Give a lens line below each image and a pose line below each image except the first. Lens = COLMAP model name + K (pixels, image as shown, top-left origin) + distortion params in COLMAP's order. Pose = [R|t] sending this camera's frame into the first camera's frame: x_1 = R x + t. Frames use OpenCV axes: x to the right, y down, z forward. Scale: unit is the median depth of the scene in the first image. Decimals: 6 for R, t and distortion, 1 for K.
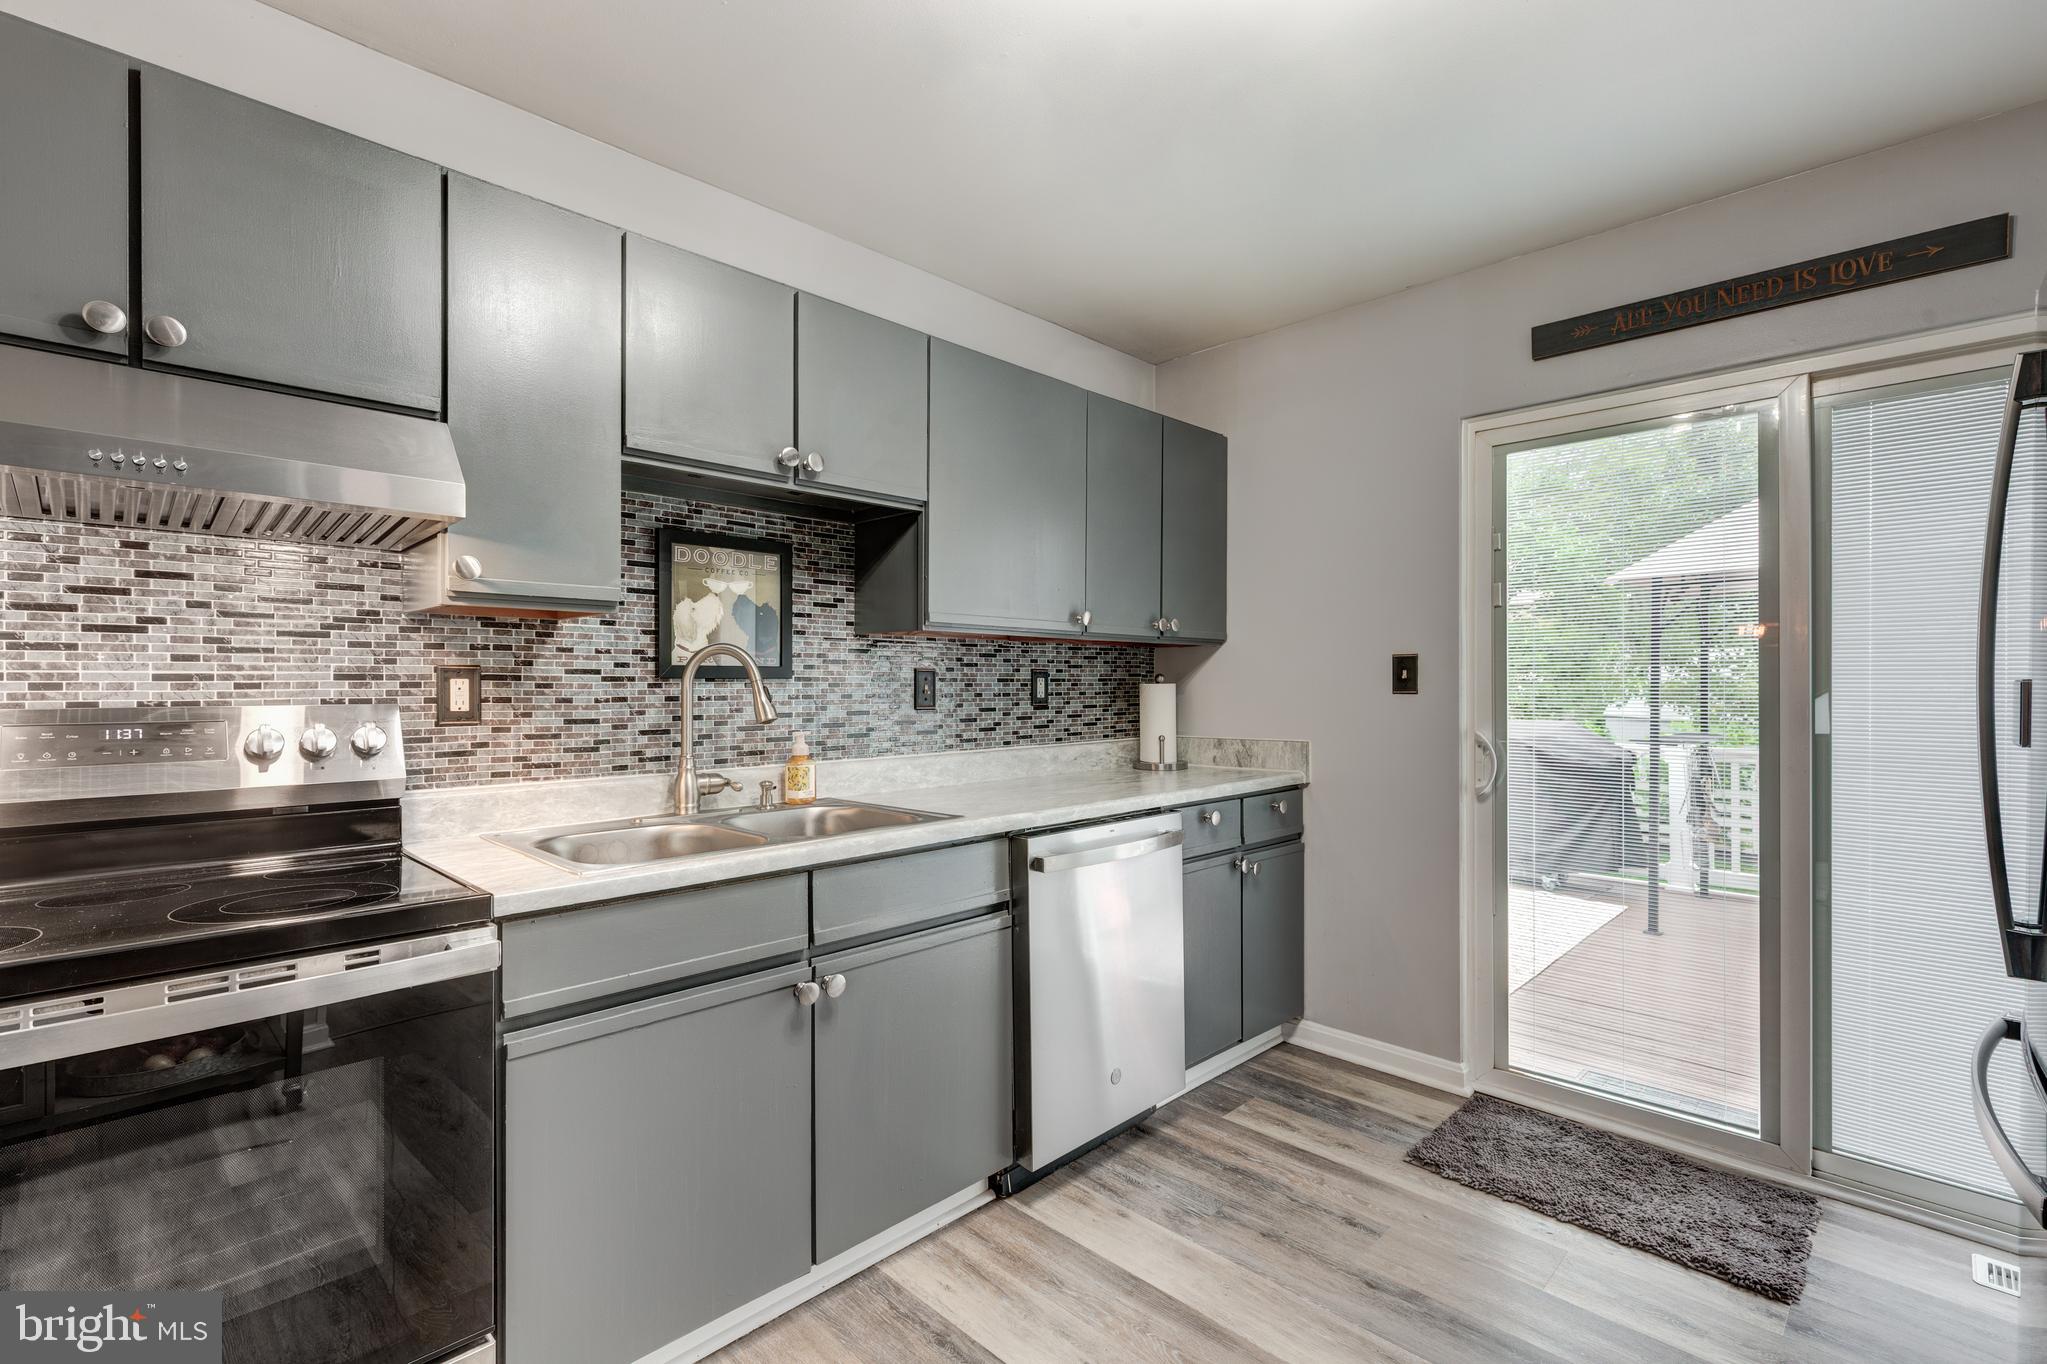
lens RADIAL K [[924.2, 0, 1023.5], [0, 924.2, 682.0], [0, 0, 1]] dist [0.003237, 0.000682]
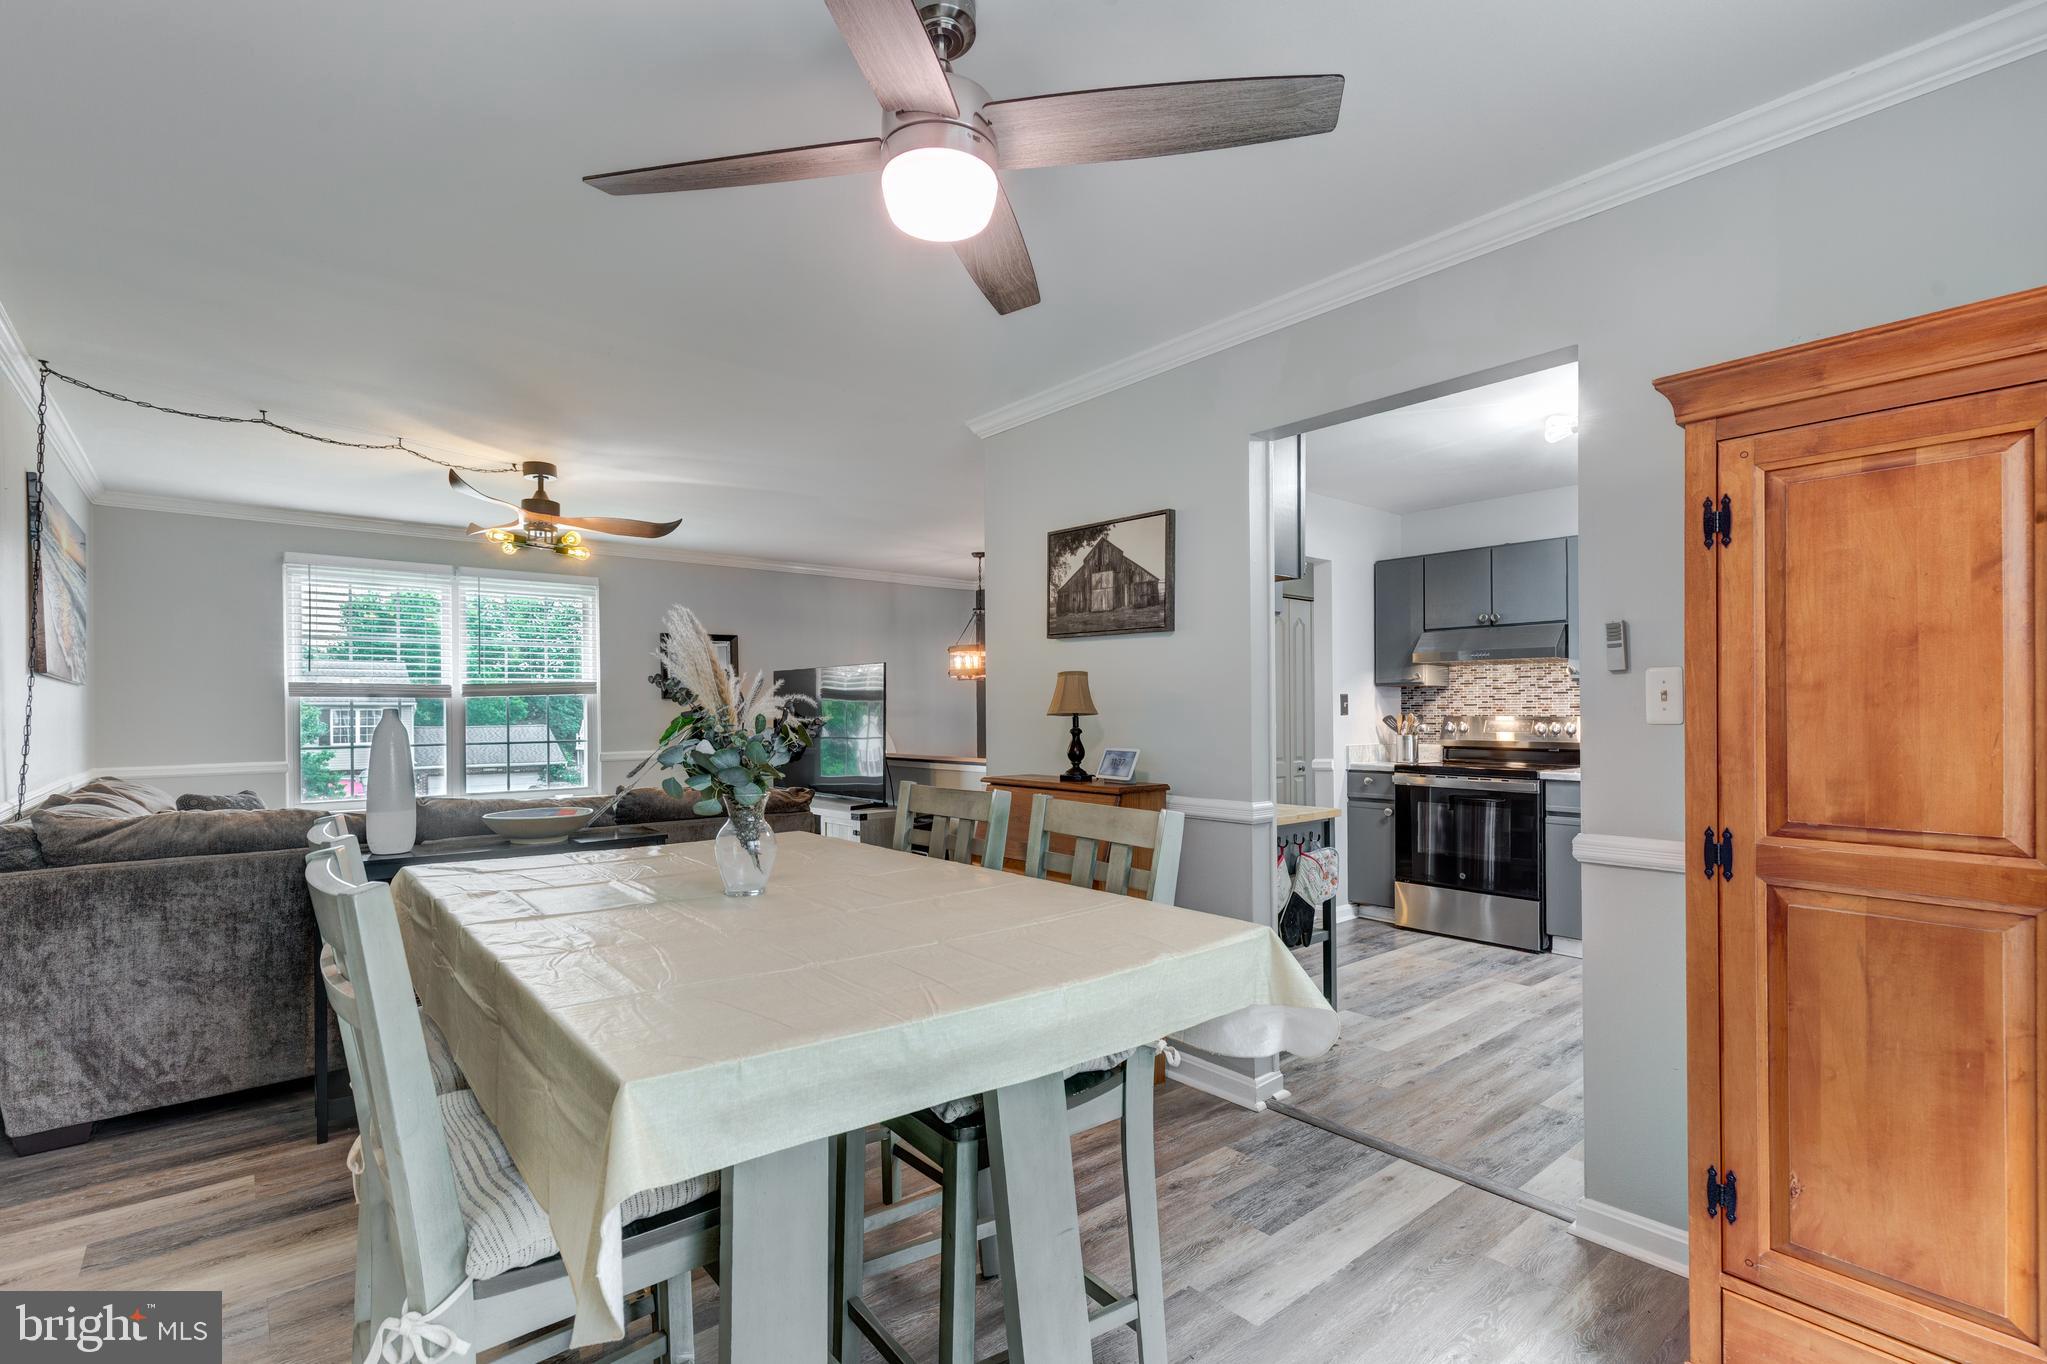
lens RADIAL K [[948.3, 0, 1031.8], [0, 948.3, 700.9], [0, 0, 1]] dist [0.001254, 0.000239]
pose [[-0.079684, -0.007456, -0.996792, 1.899568], [0.005166, 0.999956, -0.007893, -0.008420], [0.996807, -0.005779, -0.079642, -0.360285]]
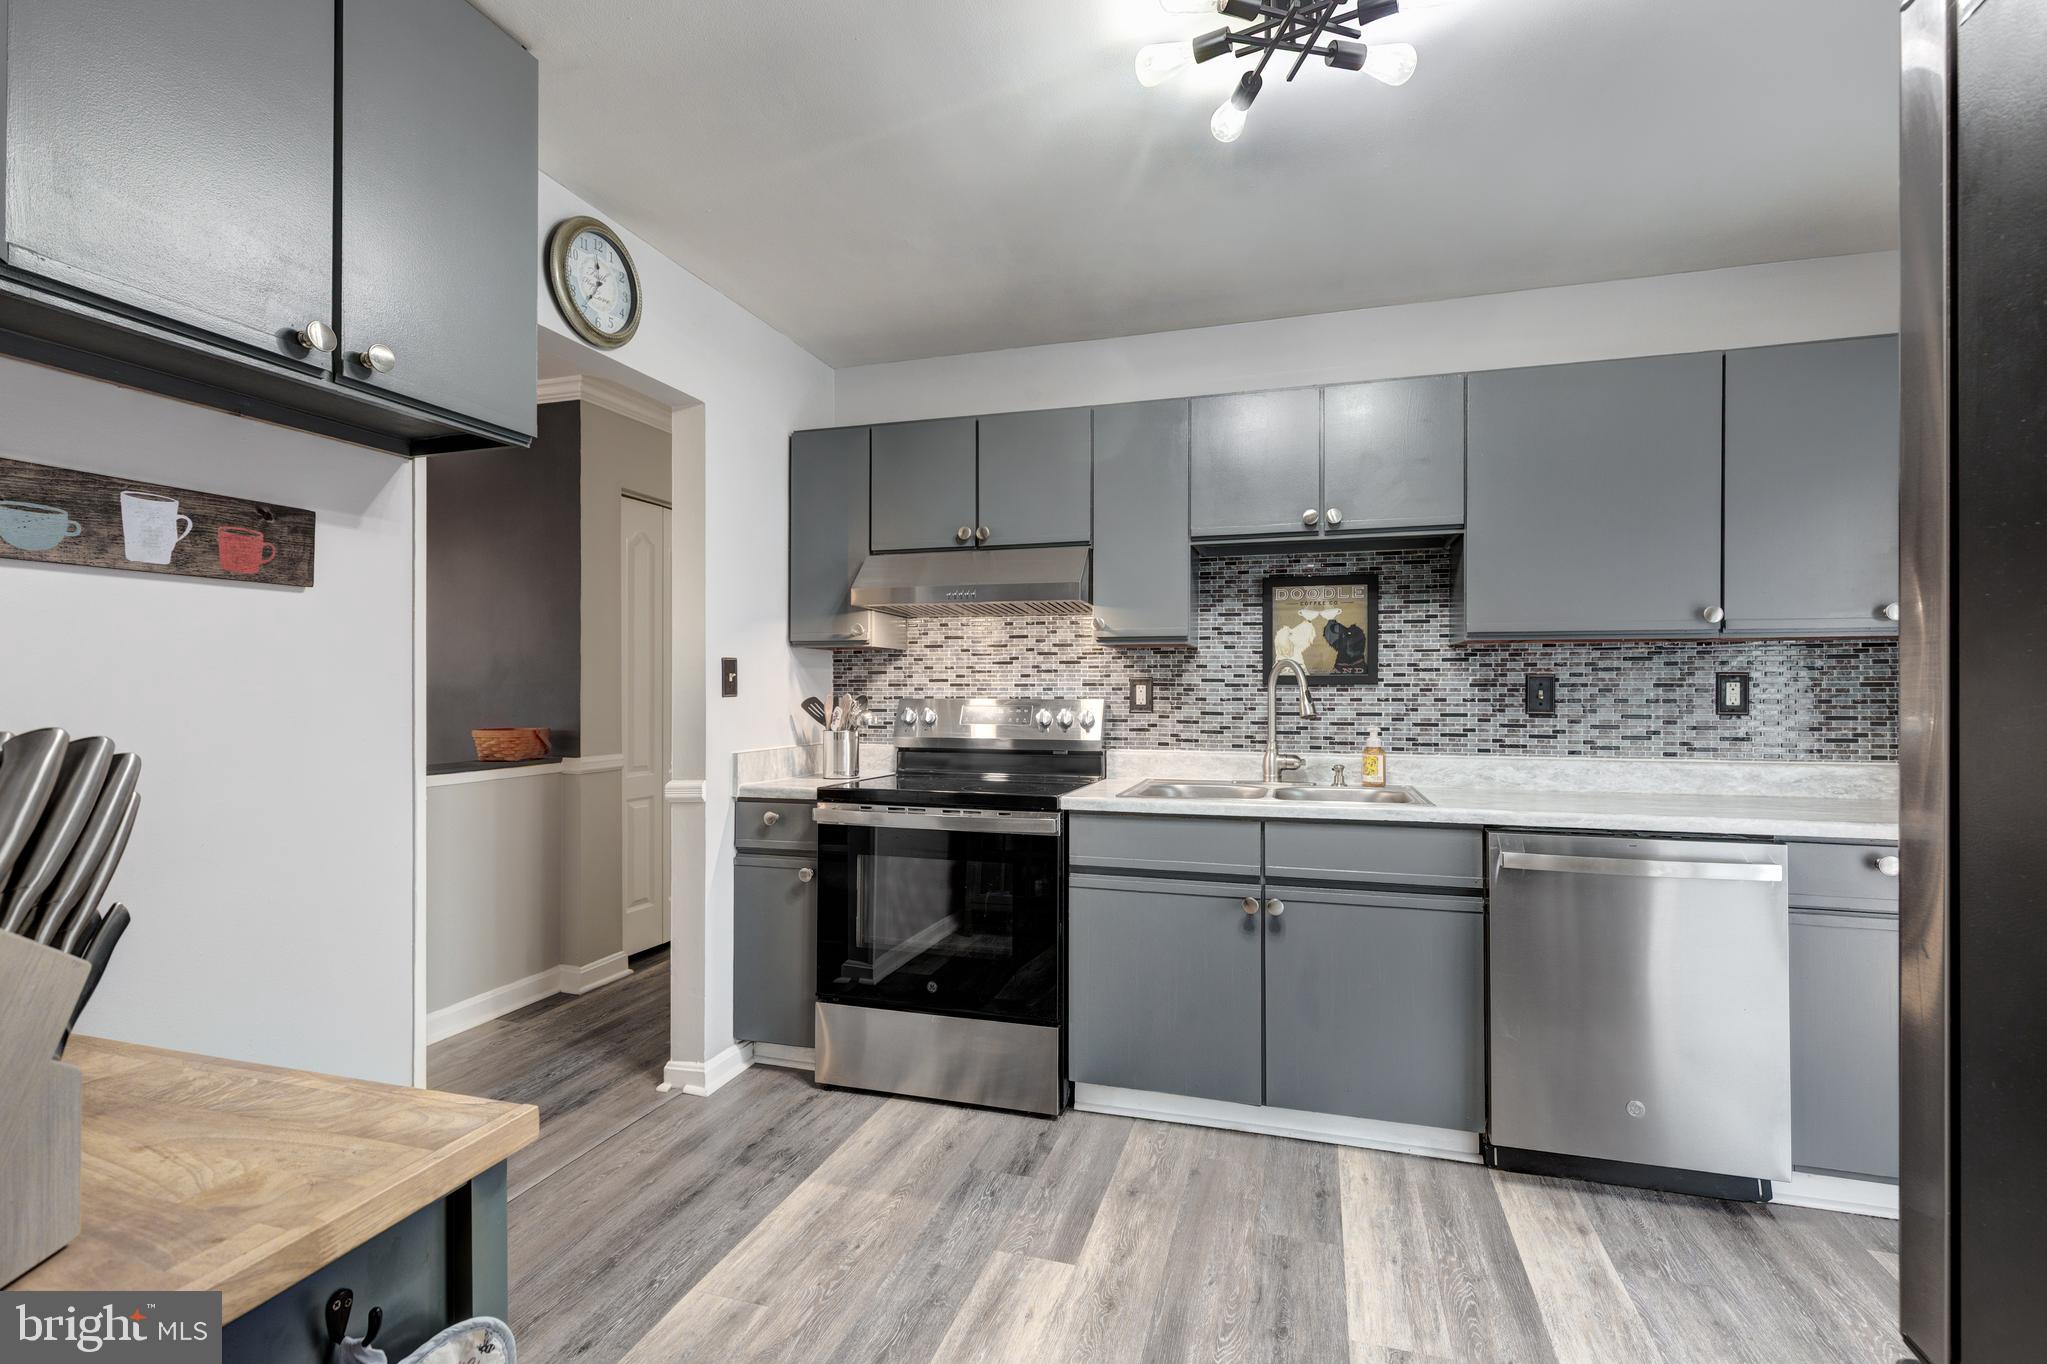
lens RADIAL K [[946.2, 0, 1036.8], [0, 946.2, 677.4], [0, 0, 1]] dist [0.002307, -0.000159]
pose [[0.474294, -0.009854, -0.880311, 0.714583], [-0.000354, 0.999935, -0.011383, 0.001450], [0.880366, 0.005710, 0.474260, 0.012378]]
